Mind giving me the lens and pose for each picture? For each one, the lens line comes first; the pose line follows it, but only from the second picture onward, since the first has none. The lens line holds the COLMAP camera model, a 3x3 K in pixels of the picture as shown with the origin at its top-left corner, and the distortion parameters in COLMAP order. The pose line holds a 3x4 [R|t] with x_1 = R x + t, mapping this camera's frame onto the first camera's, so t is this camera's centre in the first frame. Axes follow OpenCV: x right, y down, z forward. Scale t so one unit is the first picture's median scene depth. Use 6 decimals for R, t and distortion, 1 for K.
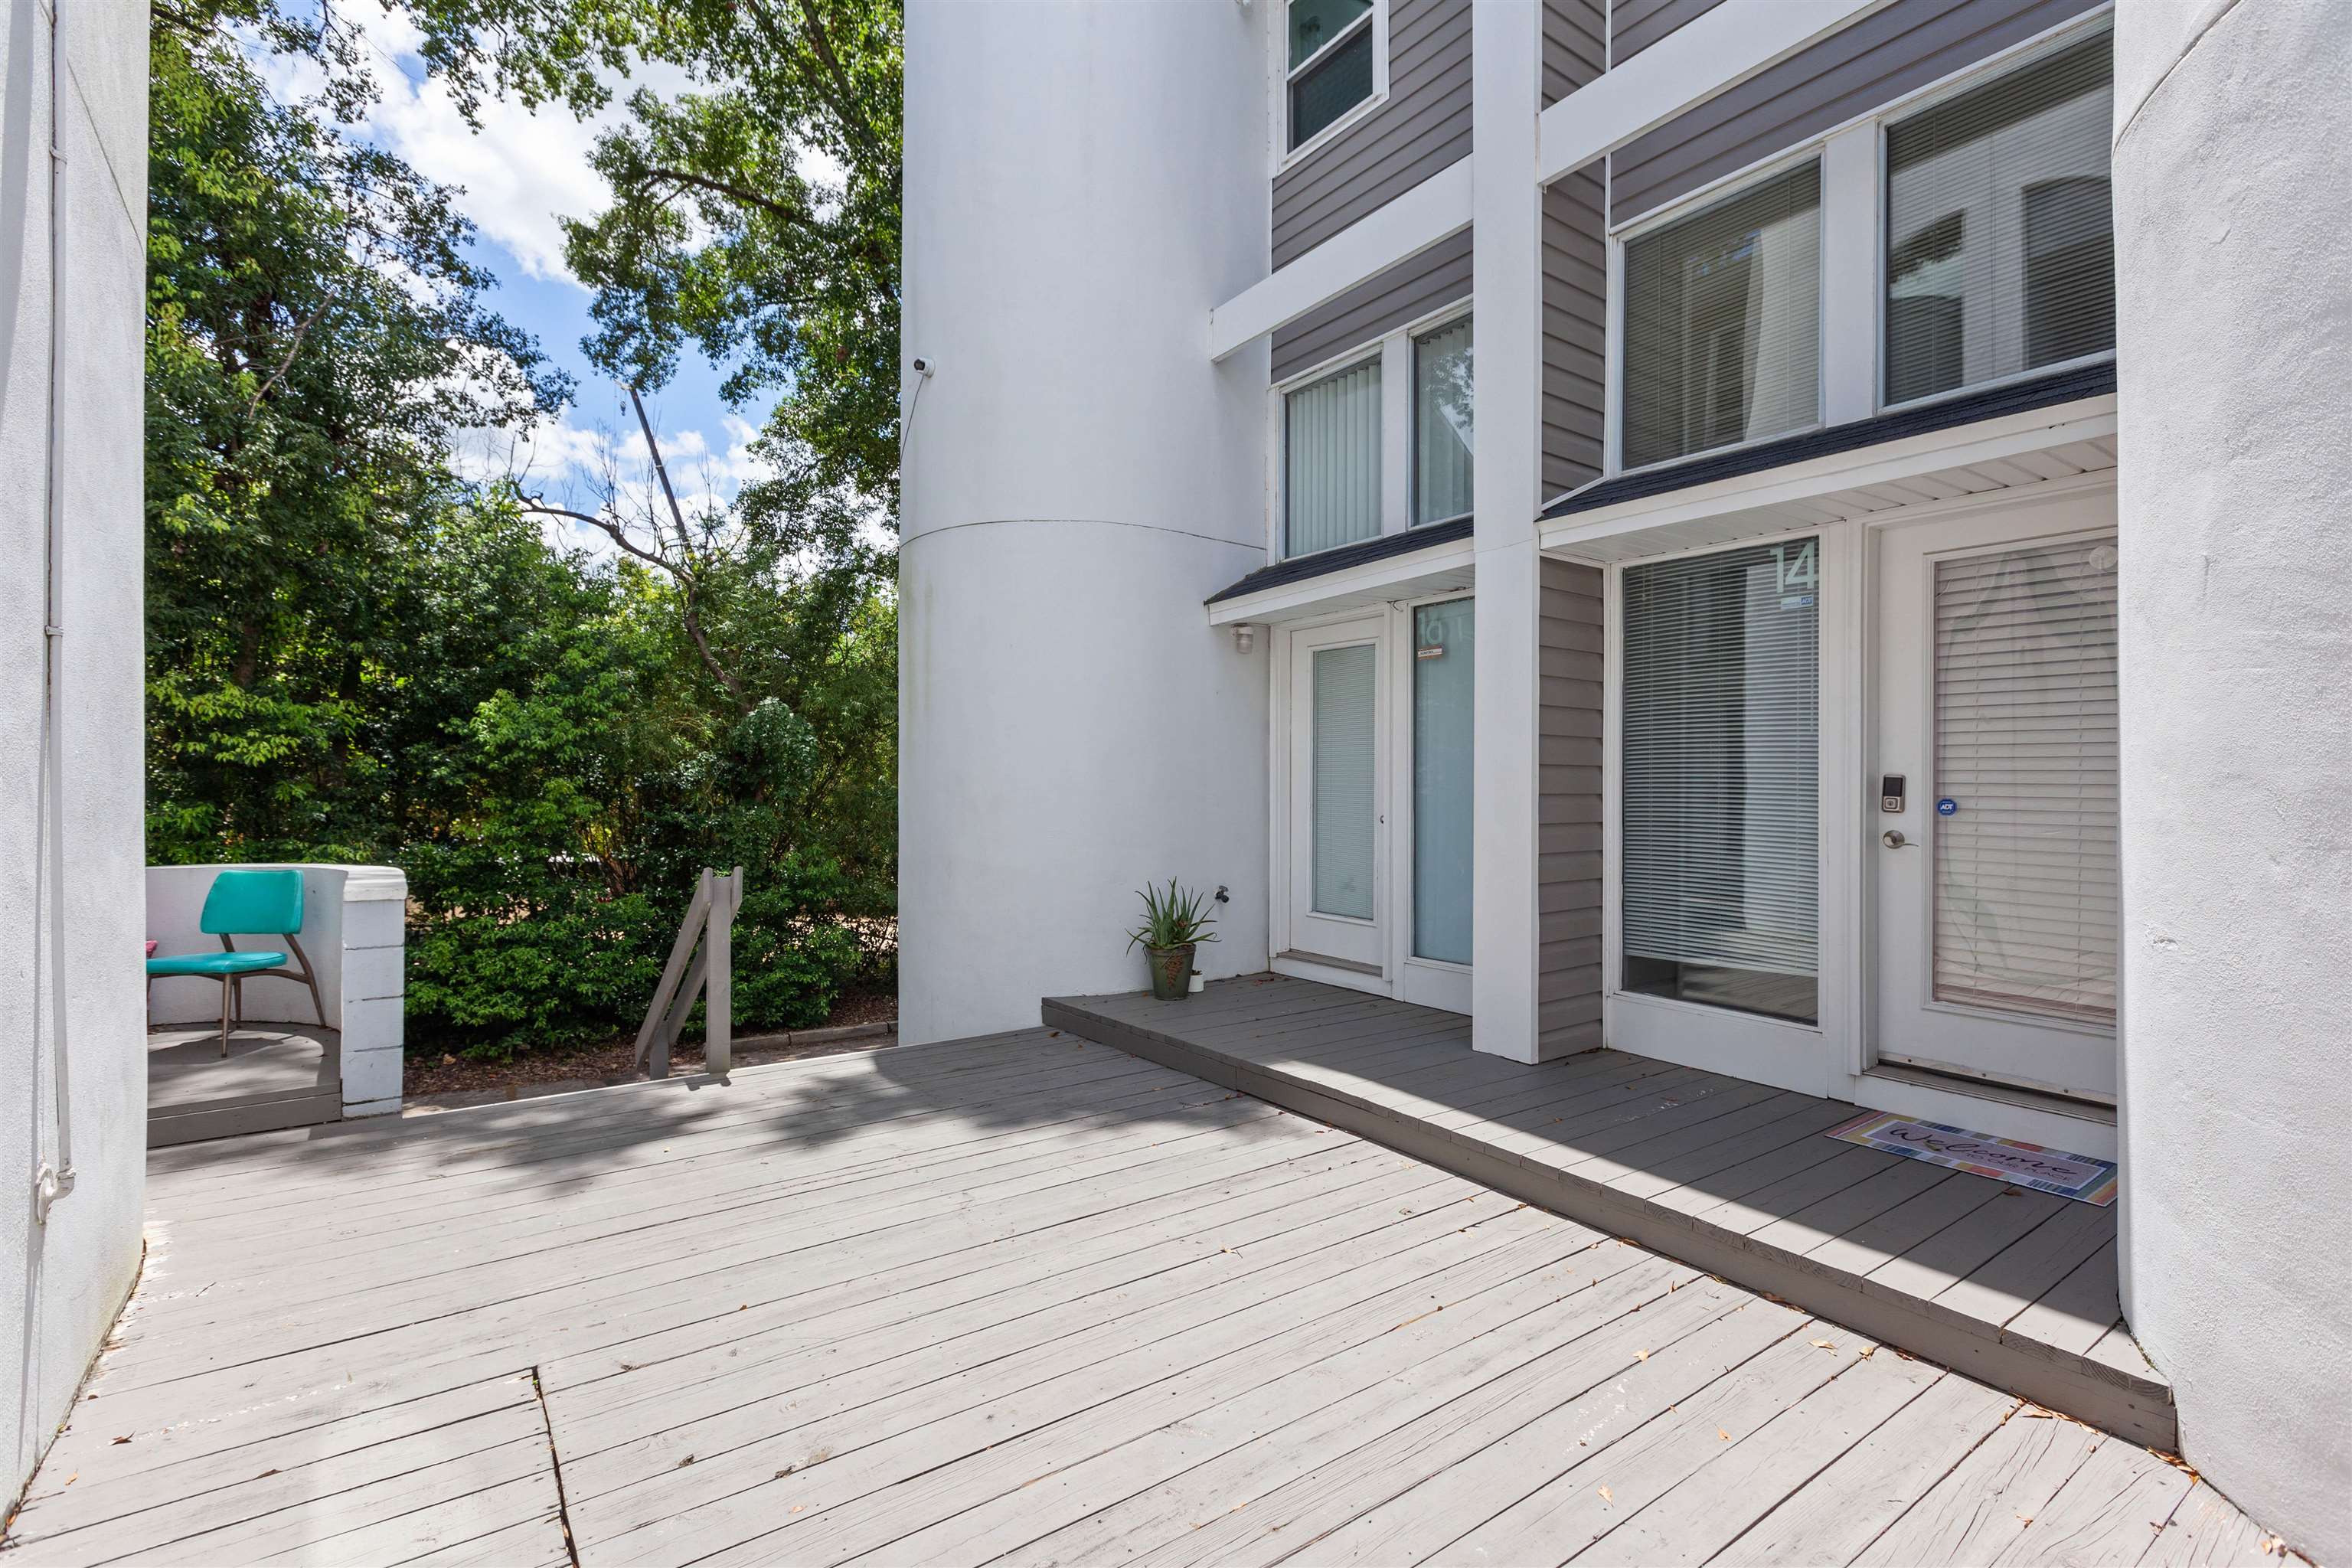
lens RADIAL K [[1073.2, 0, 1176.0], [0, 1073.2, 784.0], [0, 0, 1]] dist [0.000596, 0.000771]
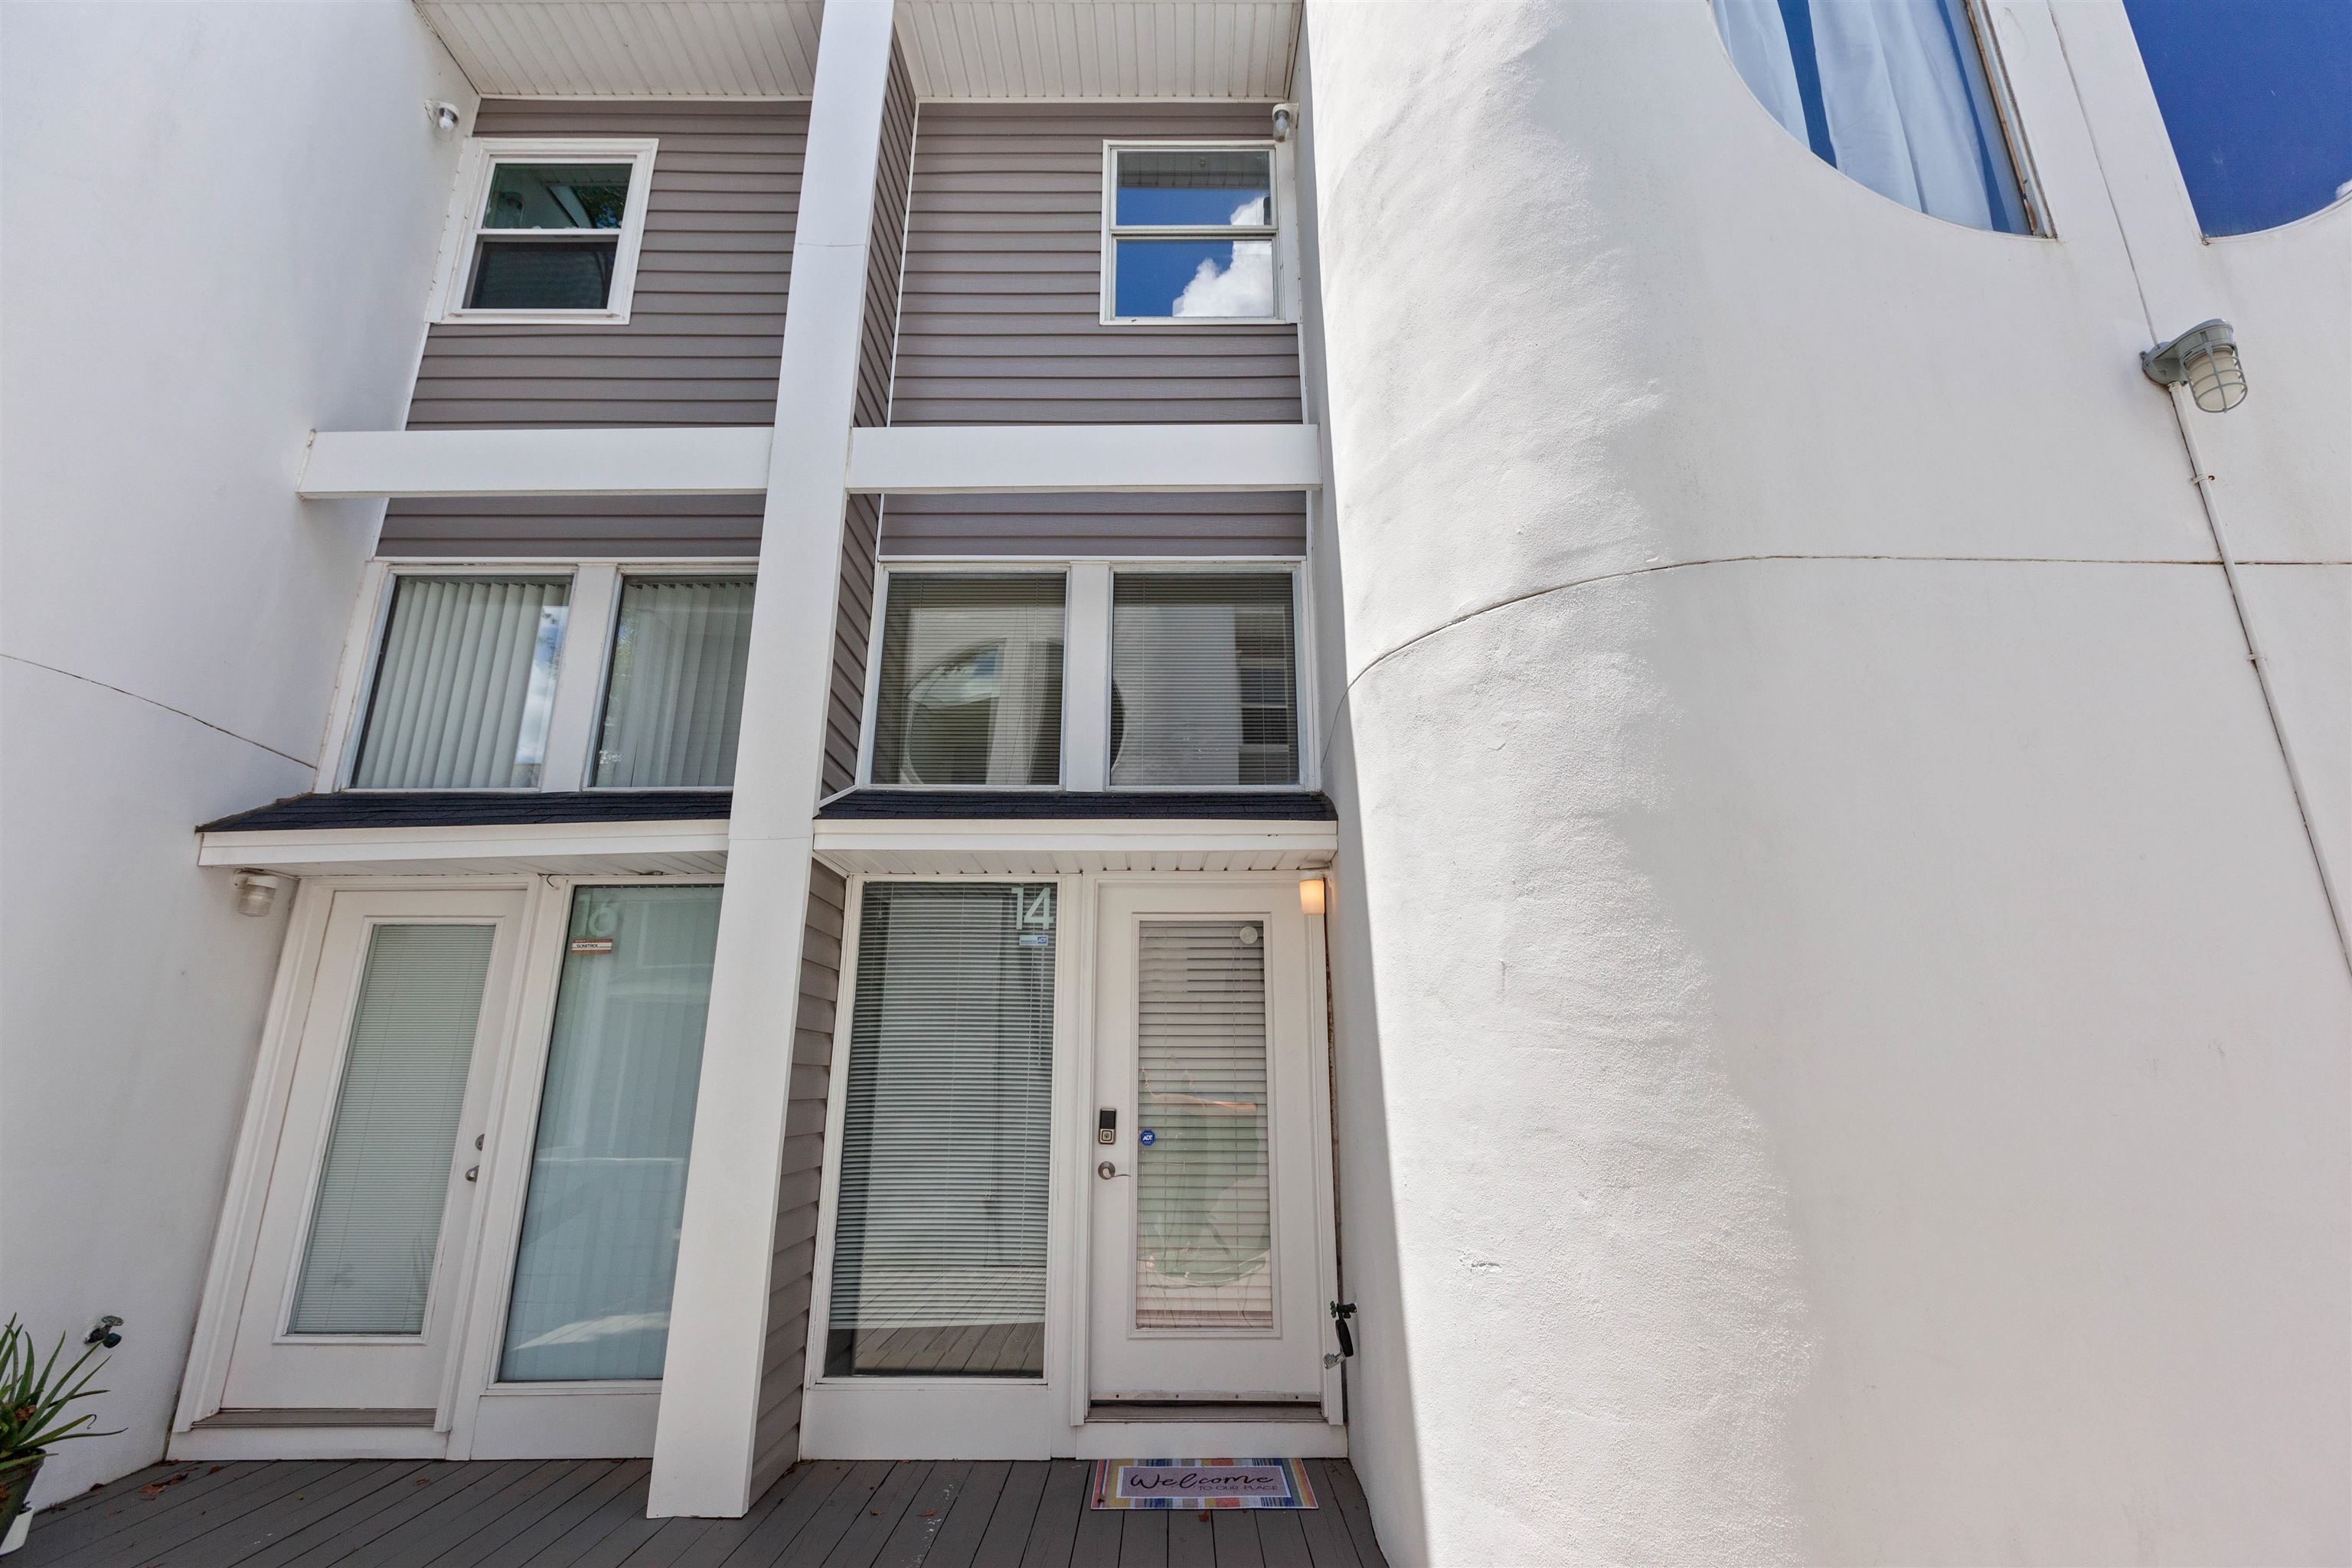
lens RADIAL K [[1045.4, 0, 1176.0], [0, 1045.4, 784.0], [0, 0, 1]] dist [0.002419, -0.001457]
pose [[0.577428, 0.219650, 0.786340, -0.175620], [0.006403, 0.961883, -0.273388, -0.029420], [-0.816416, 0.162897, 0.554012, 0.247856]]
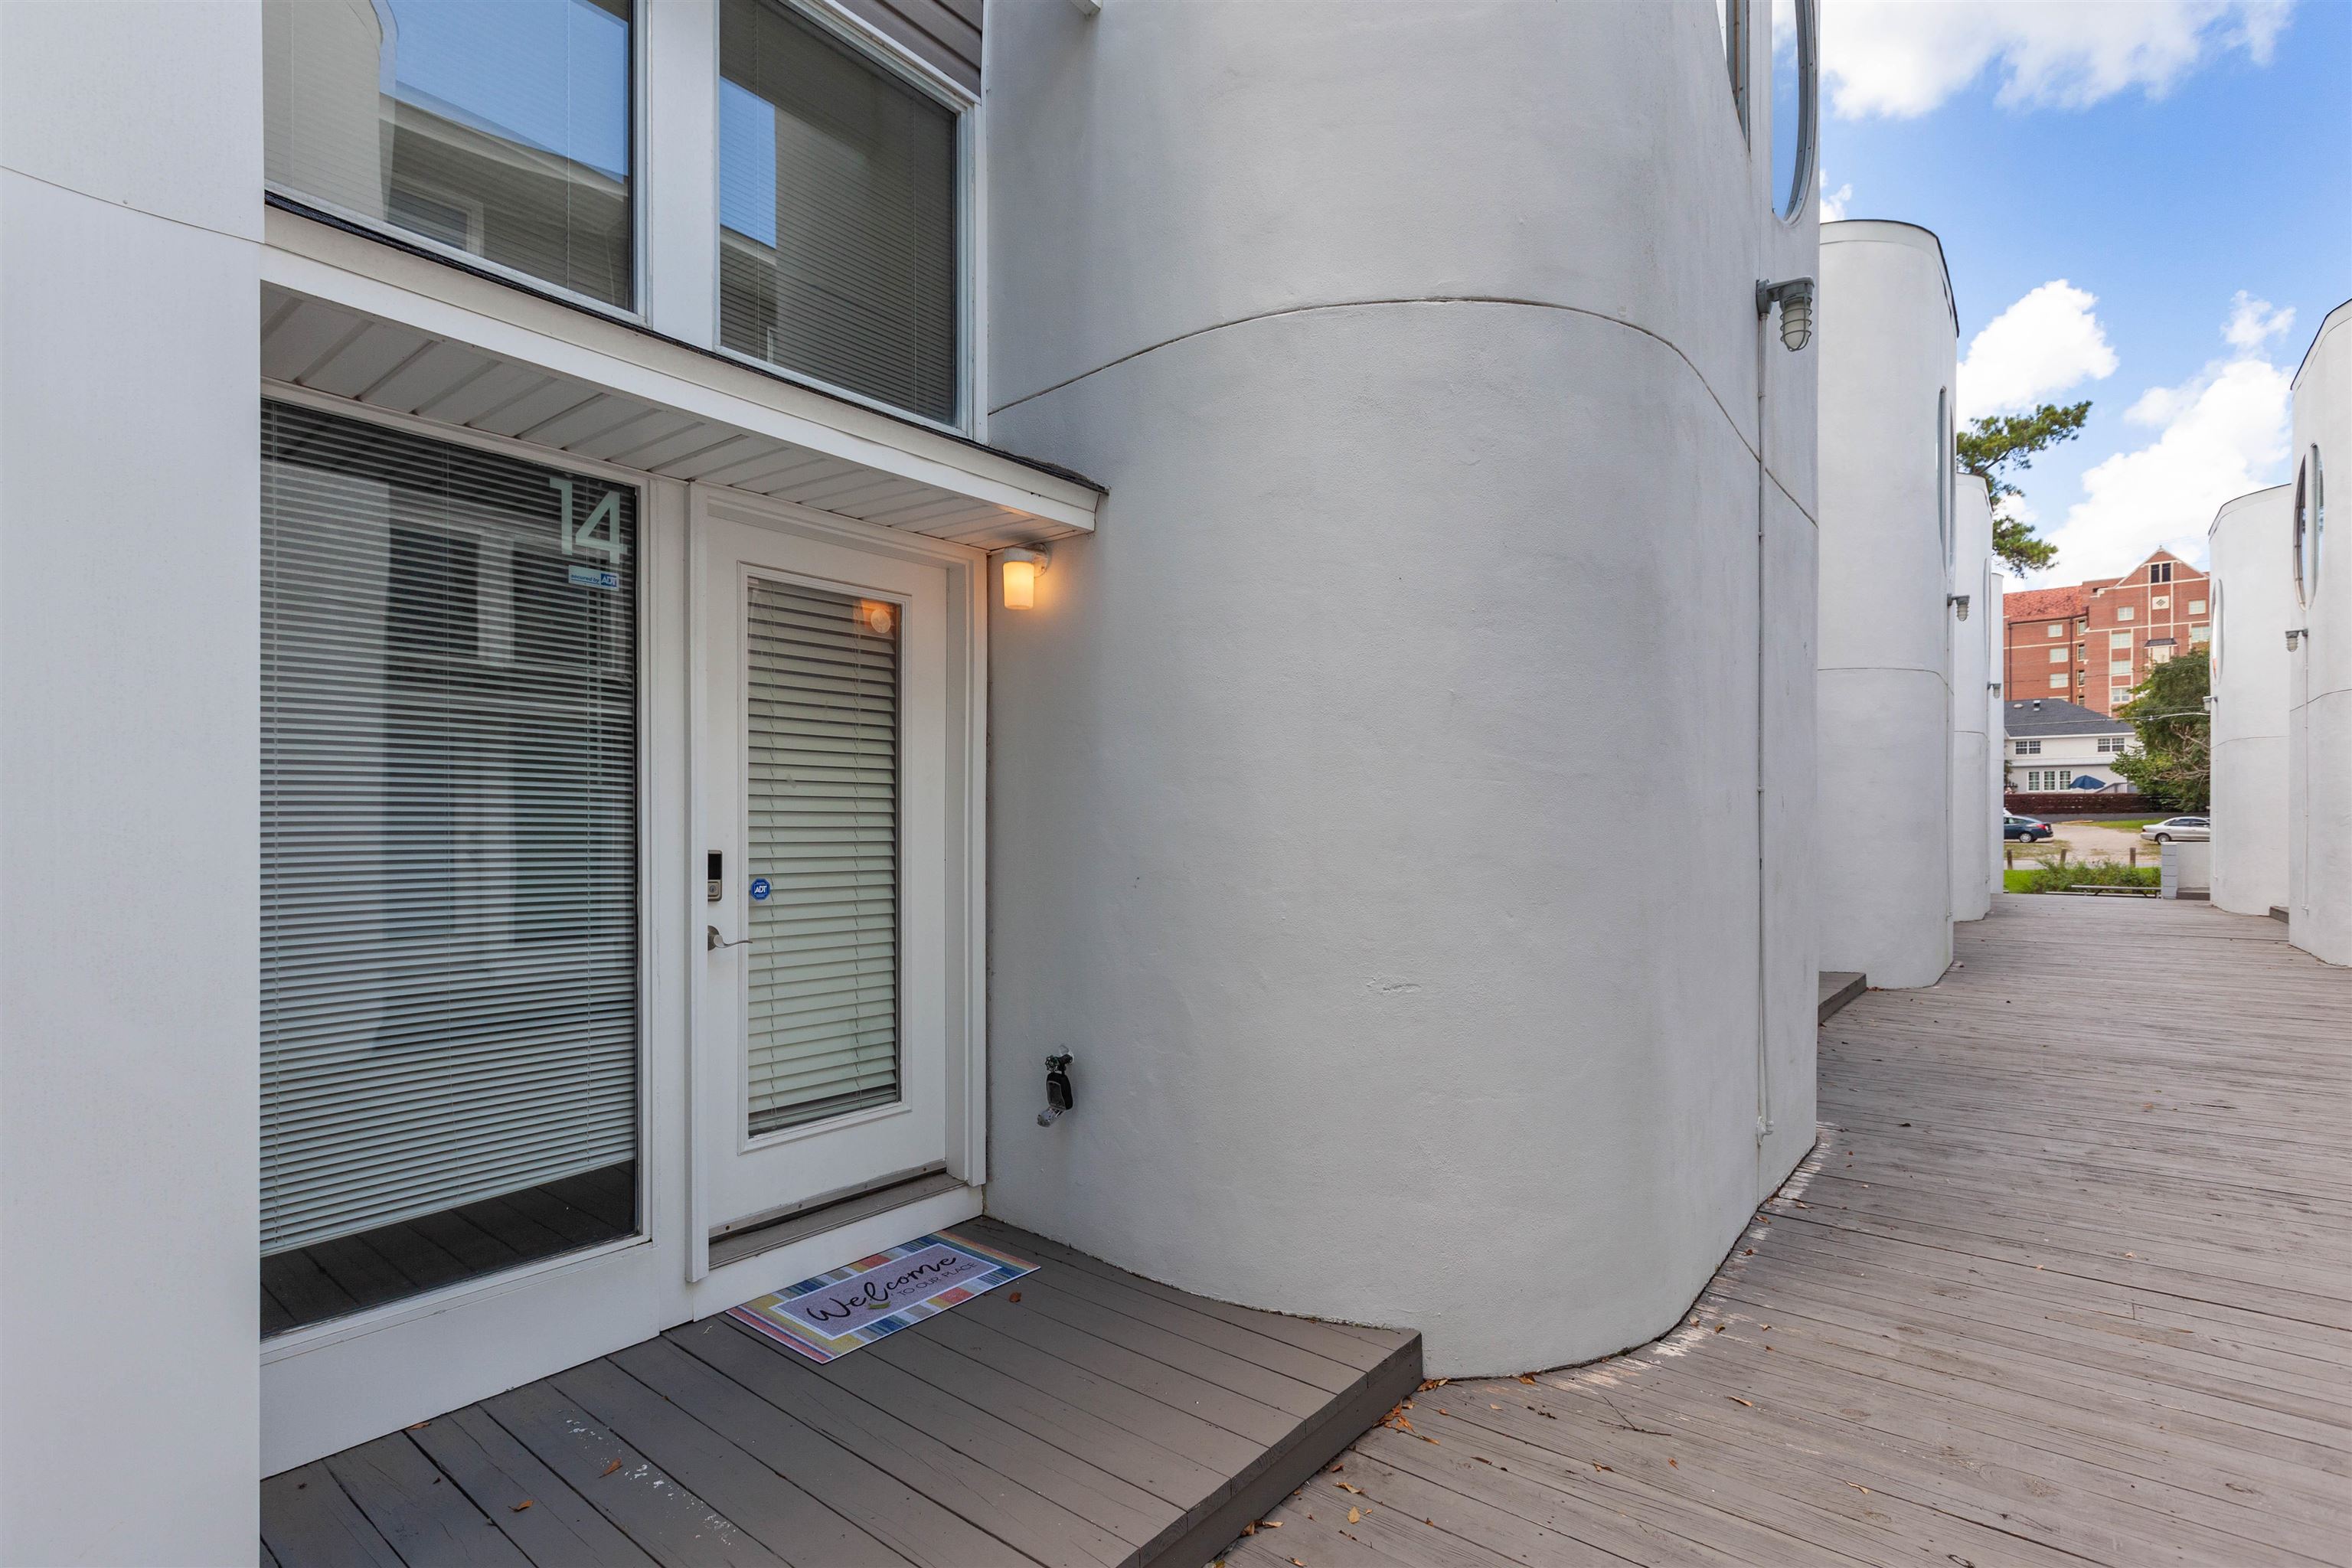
lens RADIAL K [[1097.2, 0, 1176.0], [0, 1097.2, 830.7], [0, 0, 1]] dist [0.000200, 0.000202]
pose [[-0.262247, -0.009774, 0.964951, -0.119698], [0.003036, 0.999935, 0.010954, -0.024523], [-0.964996, 0.005802, -0.262200, 0.749445]]
